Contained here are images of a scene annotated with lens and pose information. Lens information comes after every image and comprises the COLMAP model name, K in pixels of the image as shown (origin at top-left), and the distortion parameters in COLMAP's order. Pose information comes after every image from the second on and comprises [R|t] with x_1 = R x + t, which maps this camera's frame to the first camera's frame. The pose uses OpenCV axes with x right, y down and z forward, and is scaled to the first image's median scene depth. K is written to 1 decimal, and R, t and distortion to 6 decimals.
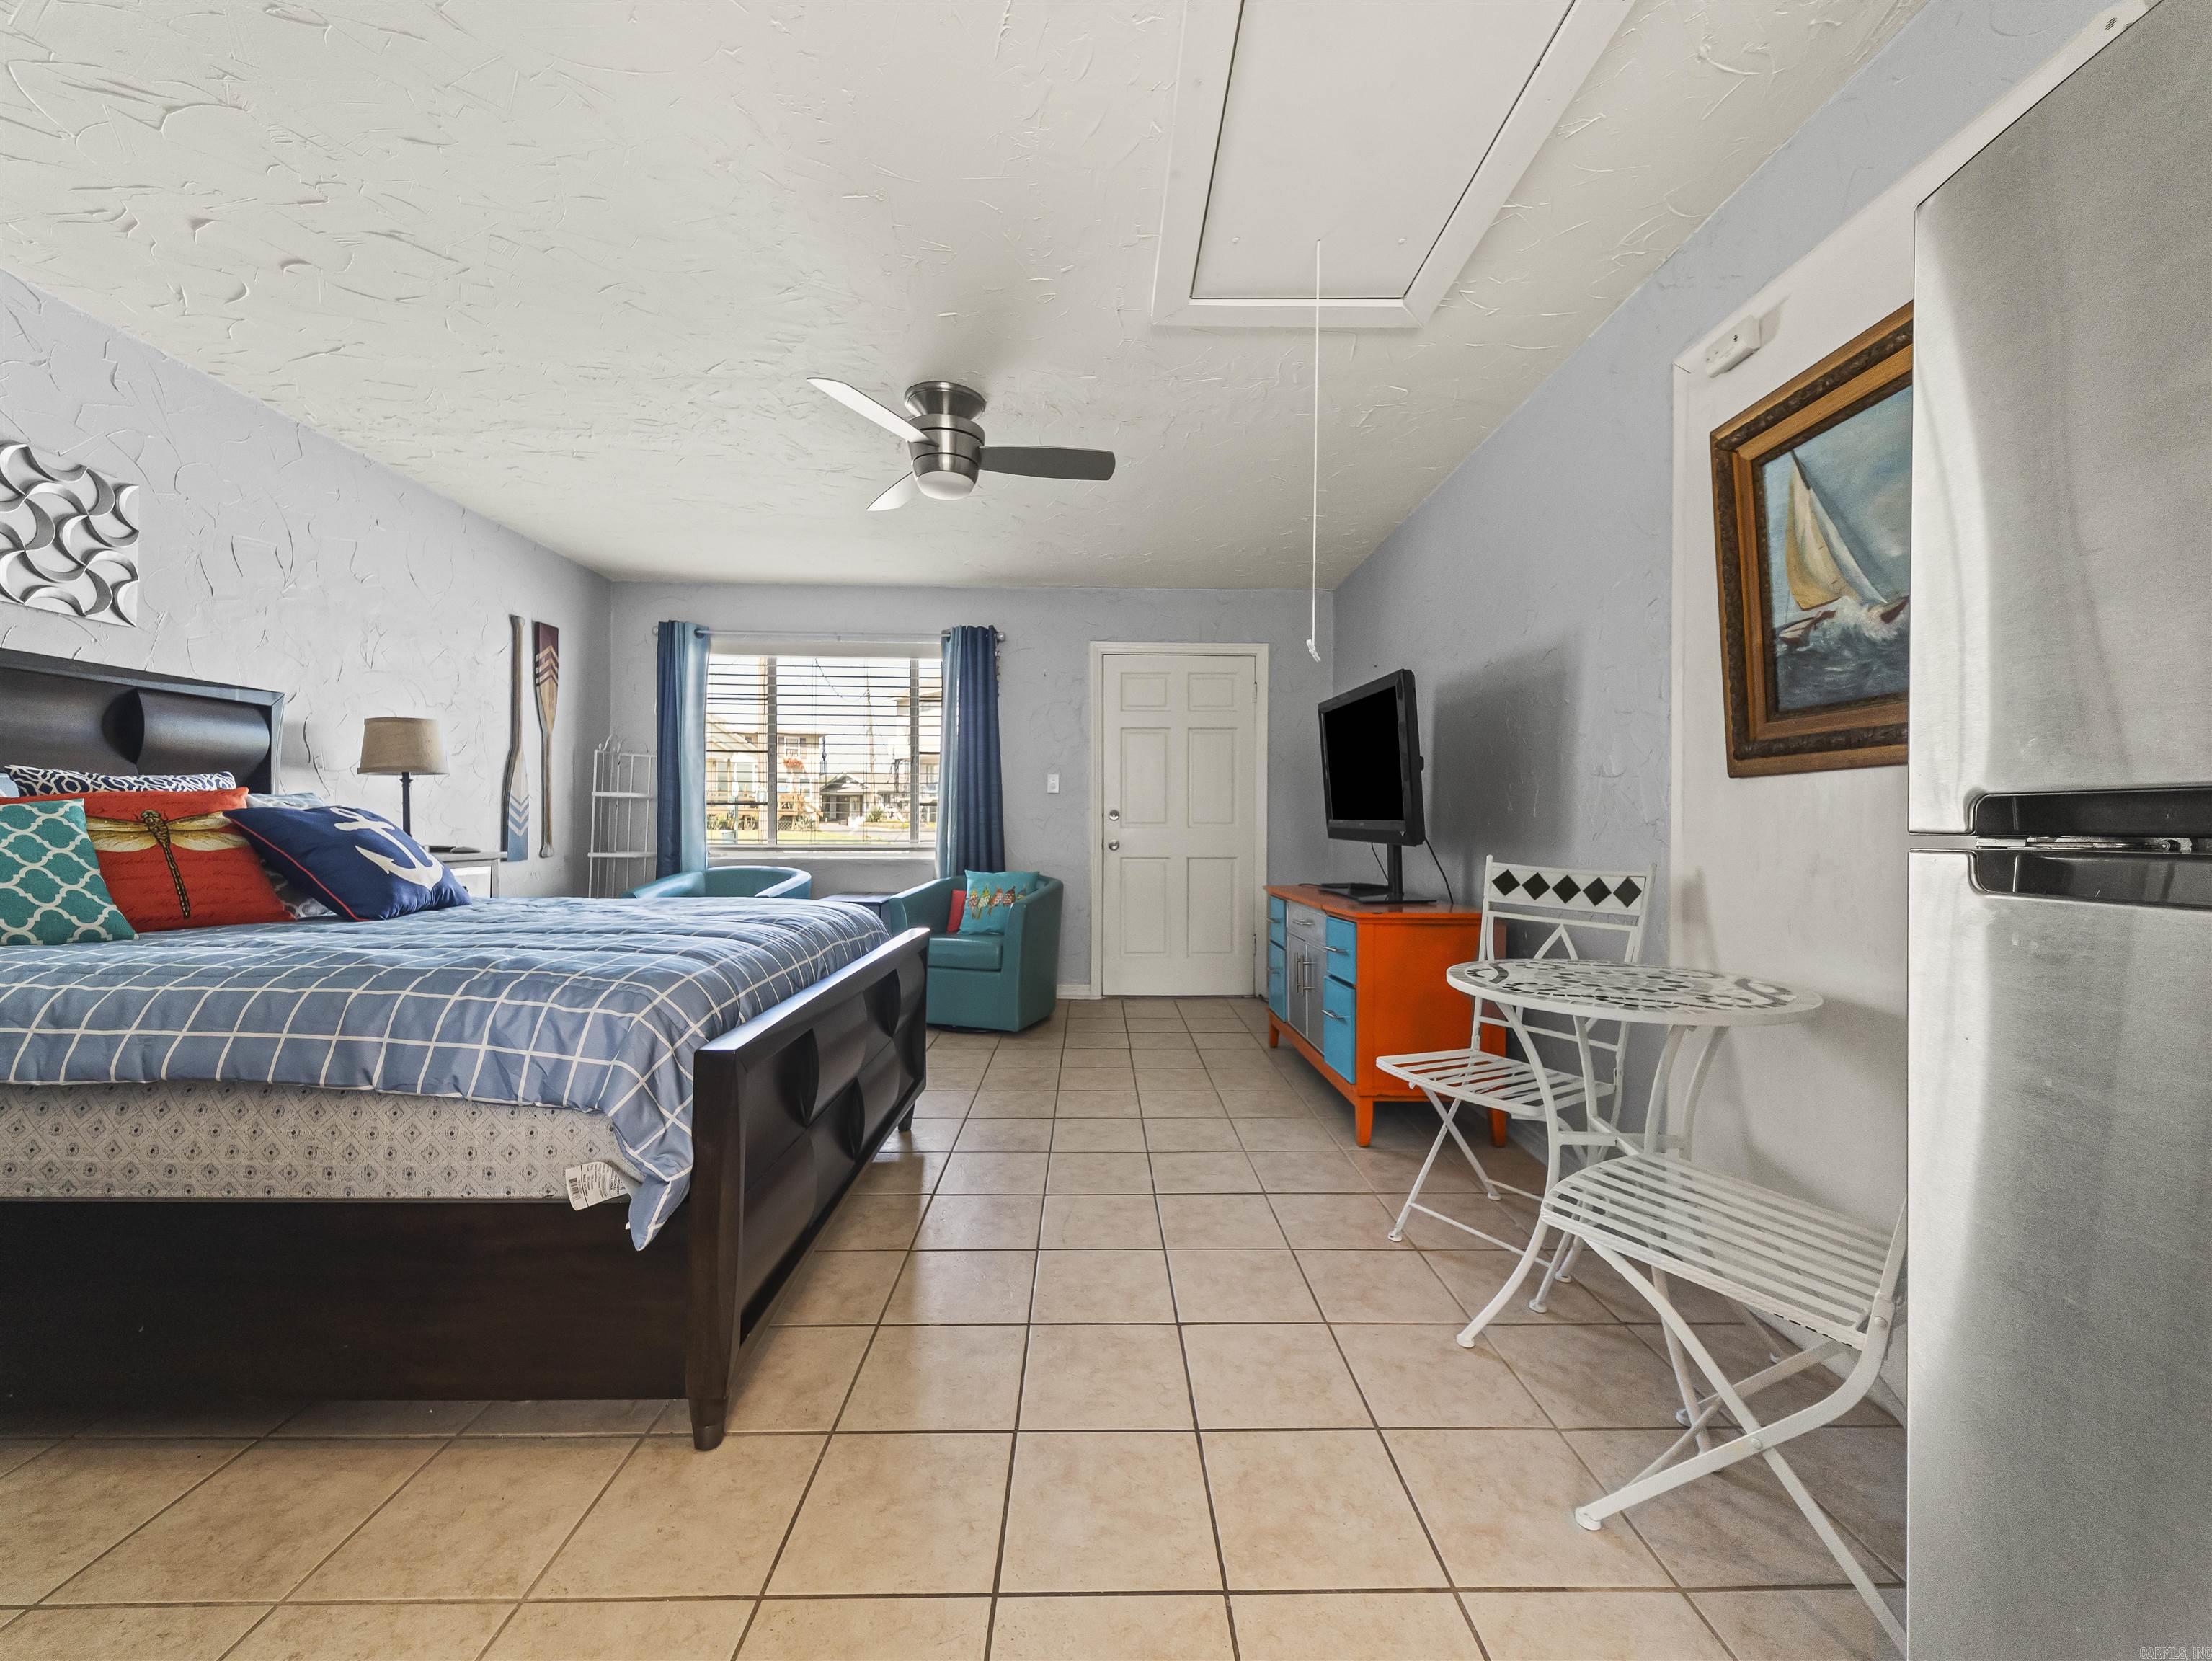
lens RADIAL K [[852.4, 0, 1075.3], [0, 852.4, 821.0], [0, 0, 1]] dist [0.023464, -0.006769]
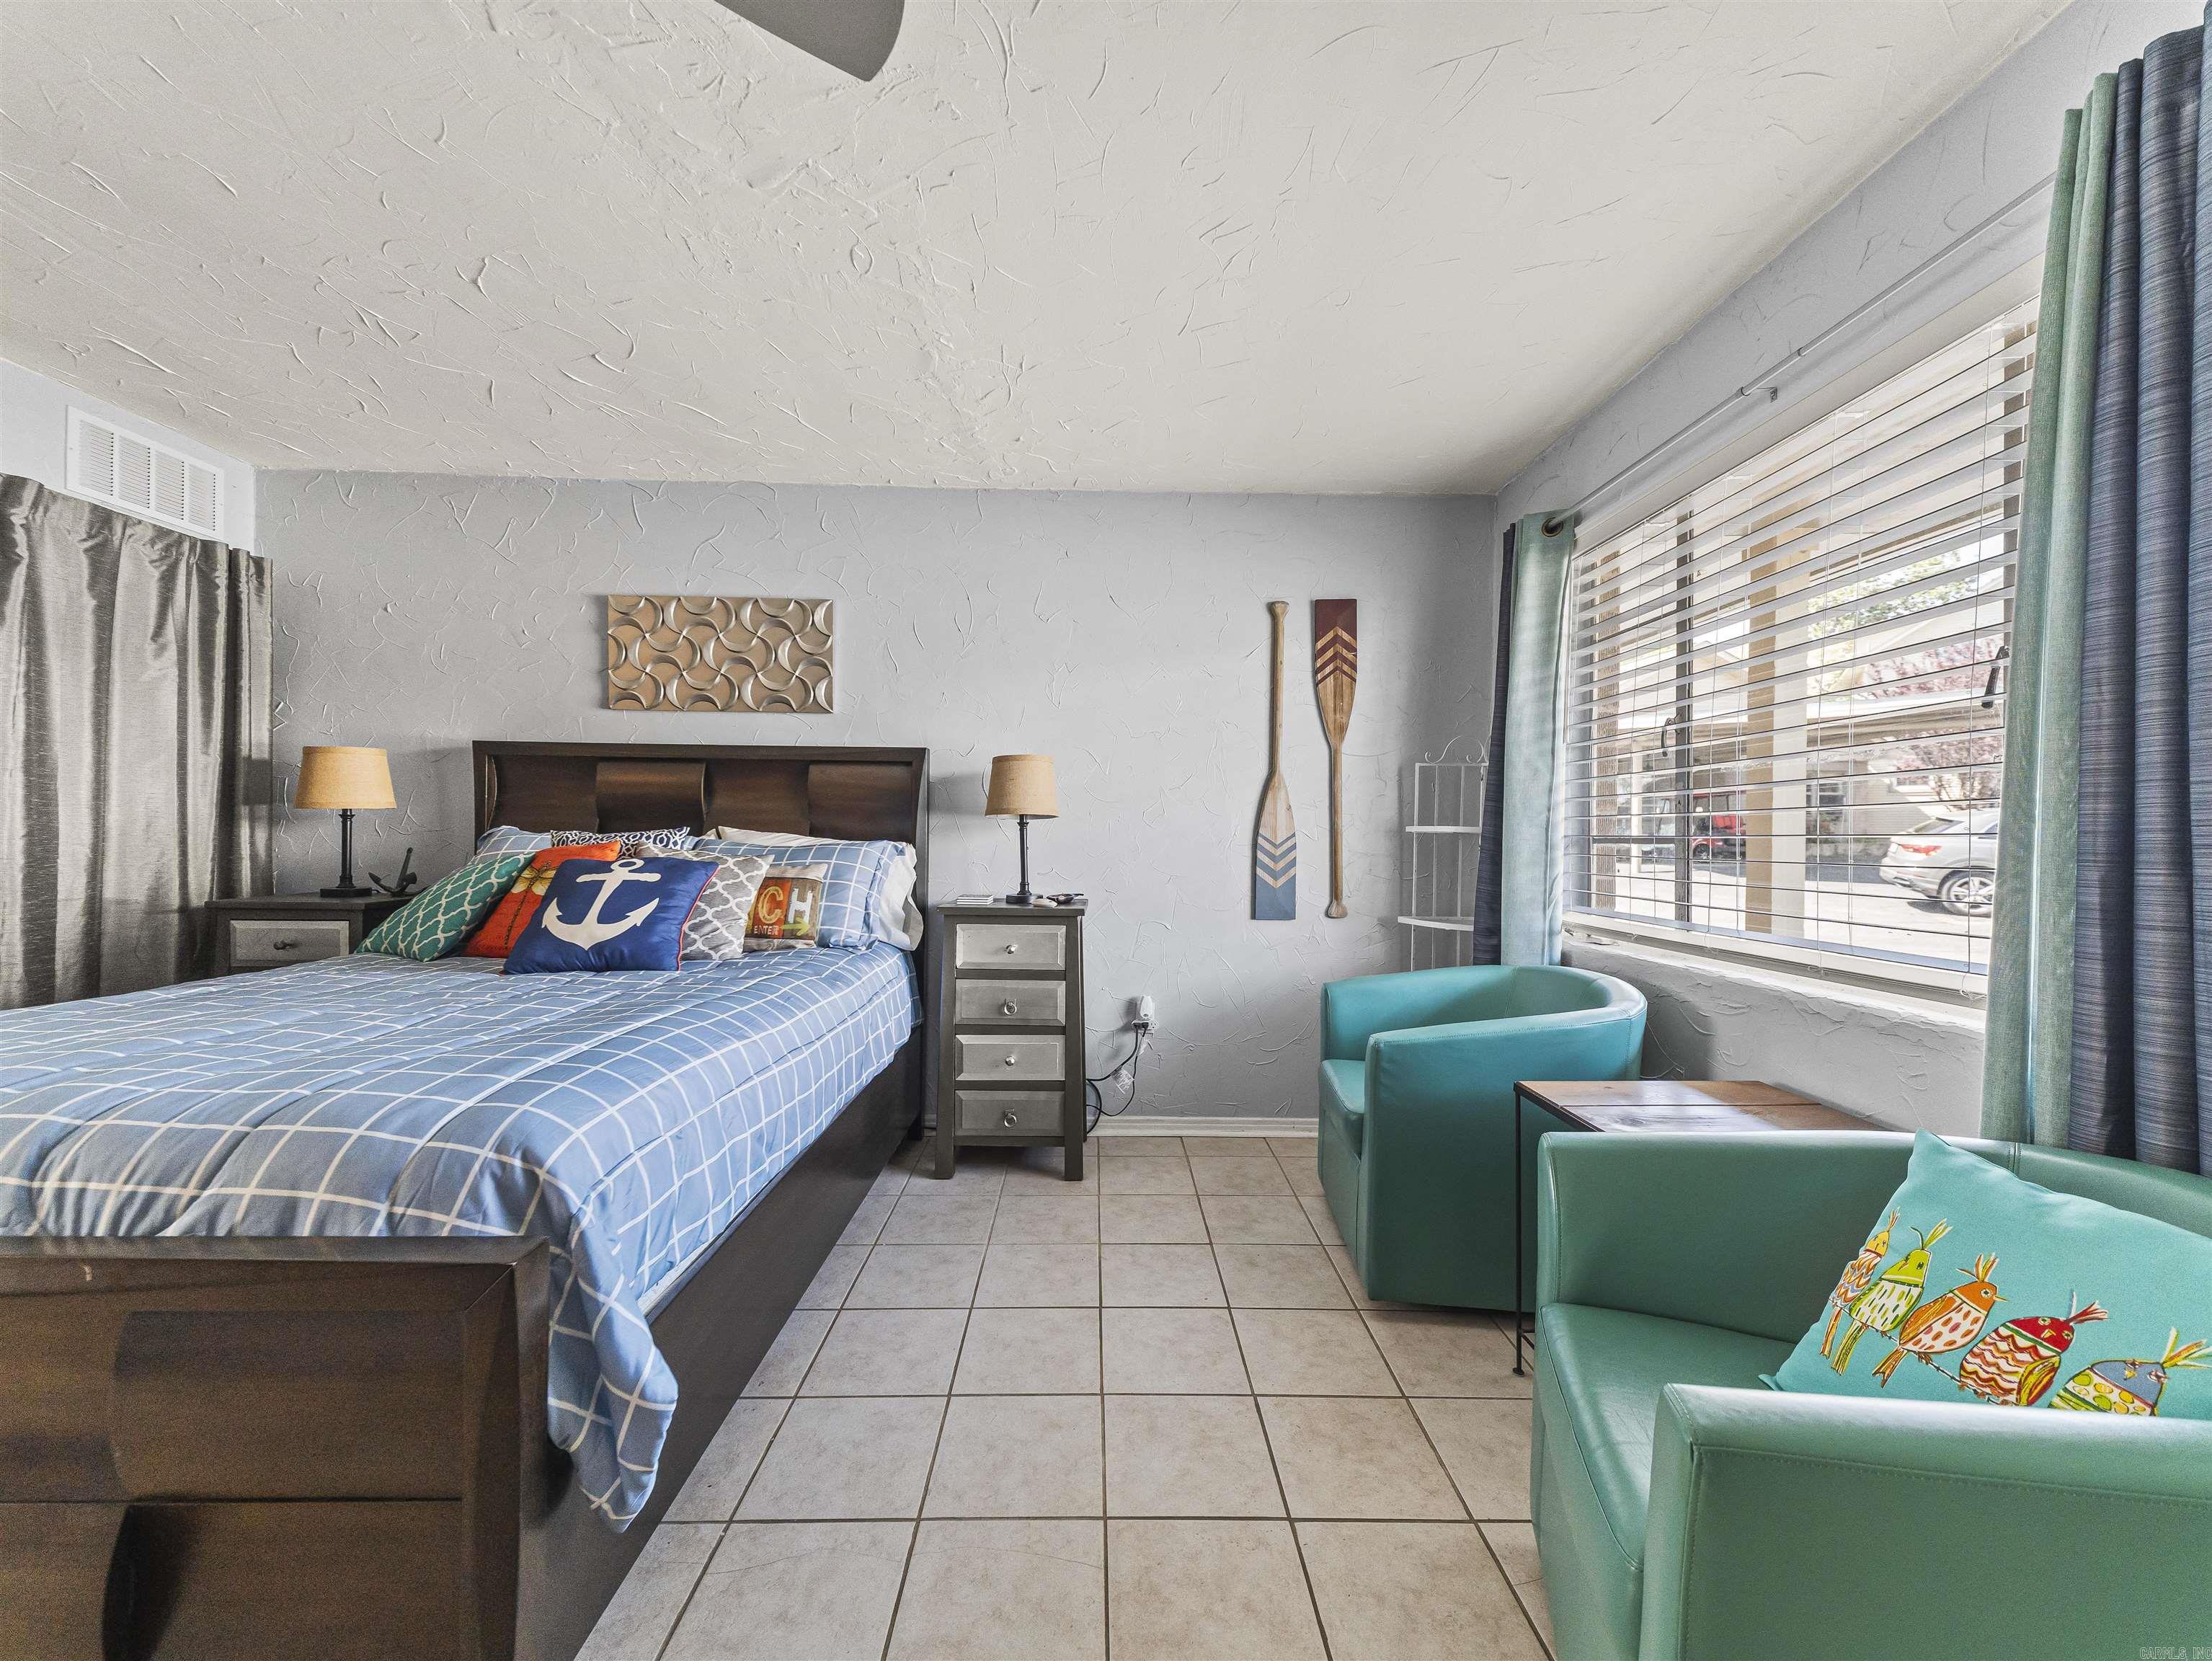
lens RADIAL K [[852.4, 0, 1122.9], [0, 852.4, 835.4], [0, 0, 1]] dist [0.023464, -0.006769]
pose [[0.033378, -0.010532, -0.999387, 0.155228], [-0.007496, 0.999914, -0.010788, -0.029932], [0.999415, 0.007852, 0.033296, 1.244364]]
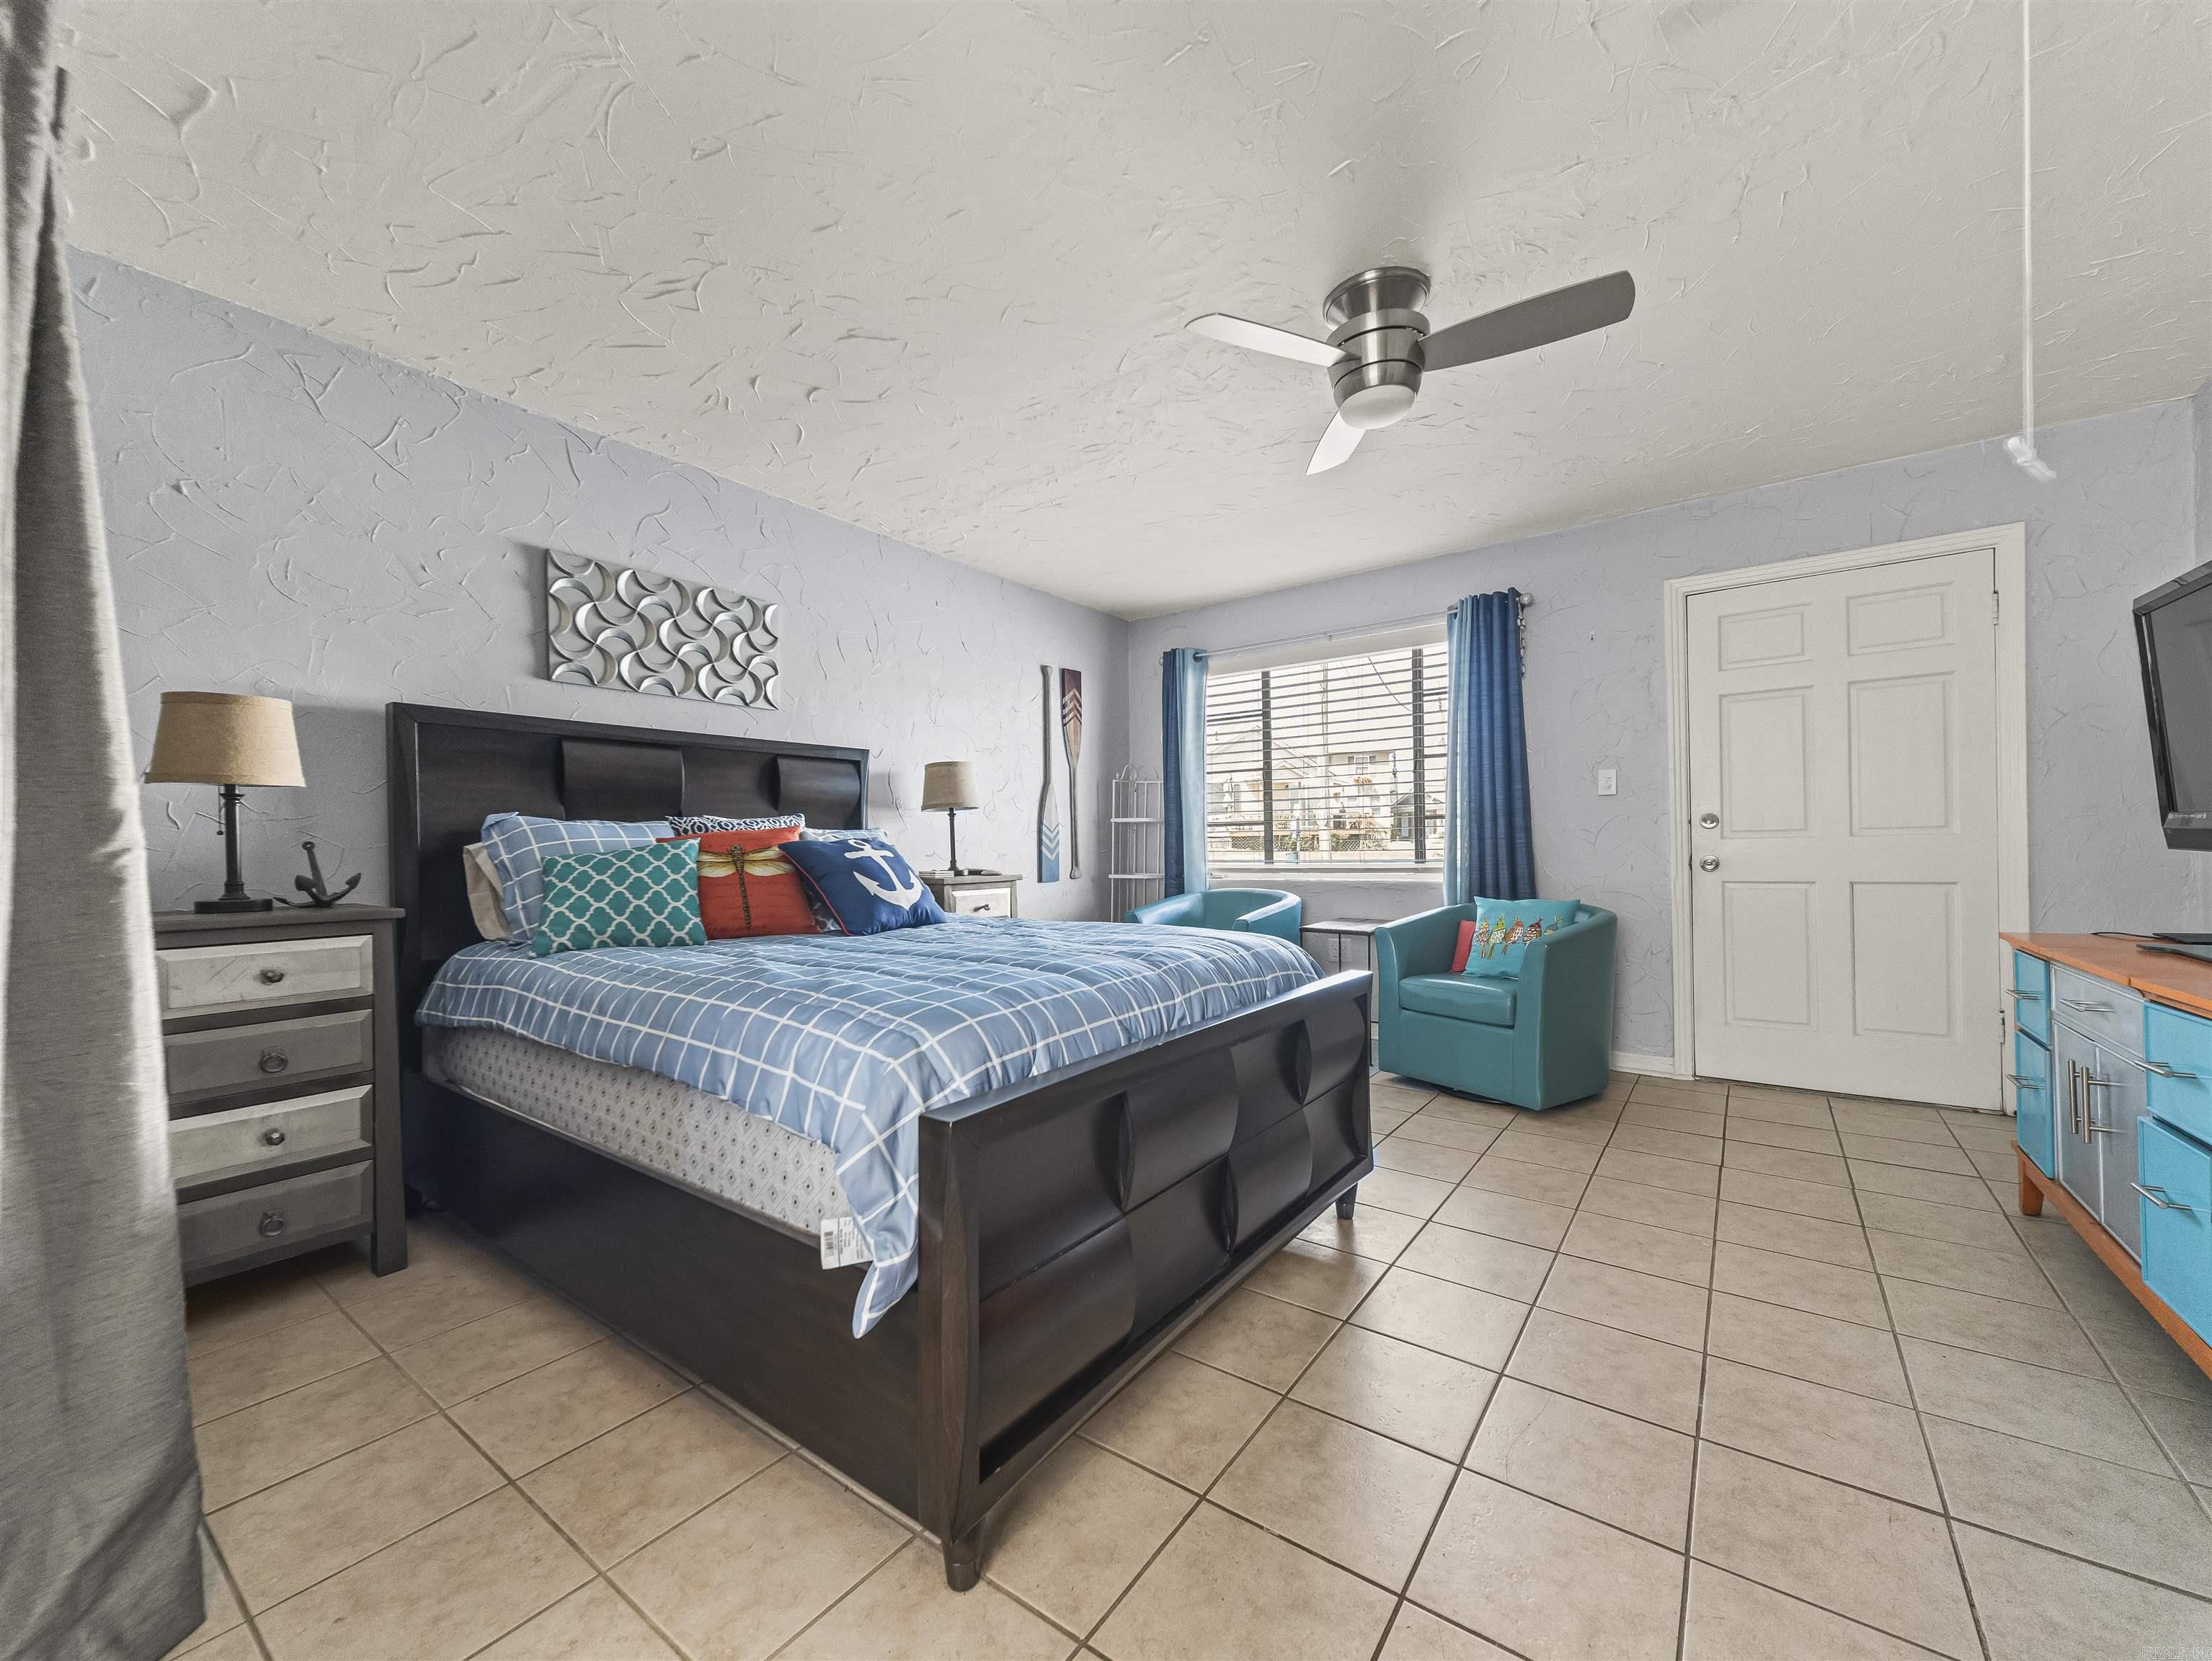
lens RADIAL K [[852.4, 0, 1104.0], [0, 852.4, 848.0], [0, 0, 1]] dist [0.023464, -0.006769]
pose [[0.805643, -0.020121, -0.592060, 0.102561], [0.025175, 0.999683, 0.000283, 0.004100], [0.591866, -0.015133, 0.805894, 0.210443]]
